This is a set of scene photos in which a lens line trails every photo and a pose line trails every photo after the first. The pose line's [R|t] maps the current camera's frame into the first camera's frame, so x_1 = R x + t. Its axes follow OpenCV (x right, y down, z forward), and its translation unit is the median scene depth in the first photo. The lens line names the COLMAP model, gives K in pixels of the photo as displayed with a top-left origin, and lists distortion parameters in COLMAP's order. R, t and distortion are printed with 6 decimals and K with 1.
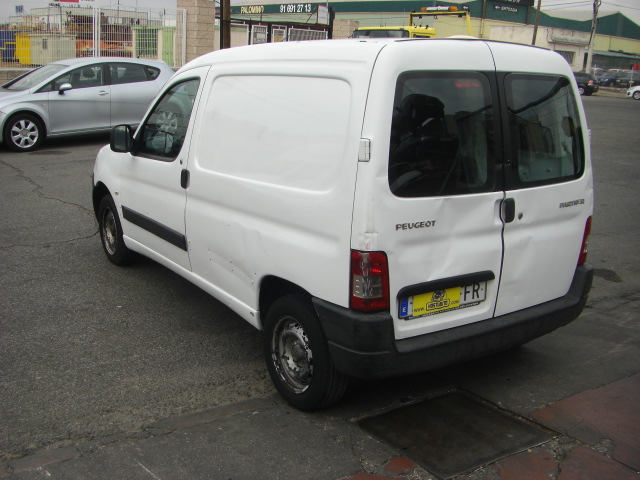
lens RADIAL K [[721.0, 0, 317.3], [0, 721.0, 255.7], [0, 0, 1]] dist [-0.145727, 0.000000]
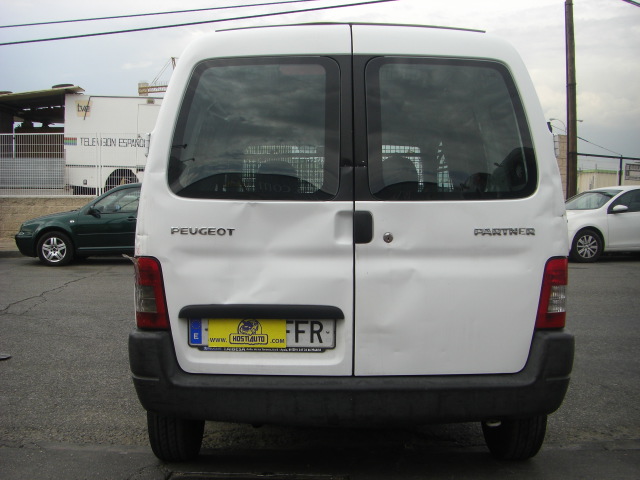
lens RADIAL K [[721.0, 0, 301.0], [0, 721.0, 256.9], [0, 0, 1]] dist [-0.145727, 0.000000]
pose [[0.812433, 0.005835, -0.583025, 0.663381], [-0.133789, 0.975134, -0.176674, 0.109930], [0.567497, 0.221538, 0.793012, 0.373502]]
